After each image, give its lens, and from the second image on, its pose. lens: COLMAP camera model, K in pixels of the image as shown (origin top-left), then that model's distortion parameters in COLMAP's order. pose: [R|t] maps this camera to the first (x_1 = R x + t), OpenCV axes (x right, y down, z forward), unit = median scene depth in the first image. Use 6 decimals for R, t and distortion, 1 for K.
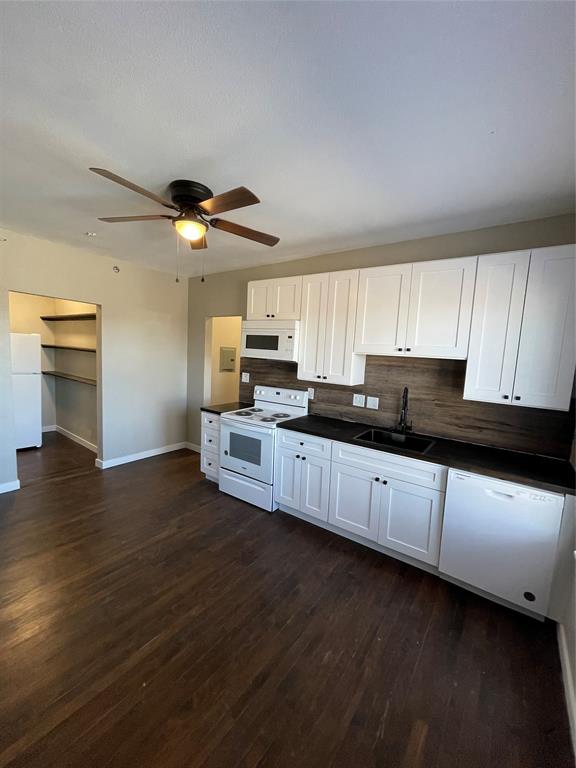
lens RADIAL K [[311.7, 0, 285.5], [0, 311.7, 383.3], [0, 0, 1]] dist [-0.004724, -0.000235]
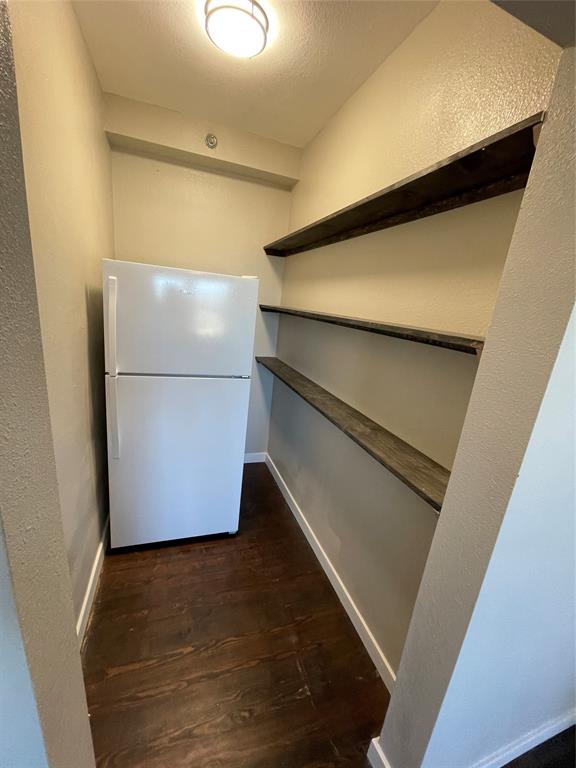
lens RADIAL K [[311.7, 0, 286.9], [0, 311.7, 385.4], [0, 0, 1]] dist [-0.004724, -0.000235]
pose [[0.837434, 0.171921, -0.518794, -0.458981], [-0.114940, 0.983407, 0.140352, -0.071320], [0.534315, -0.057905, 0.843300, 0.583067]]
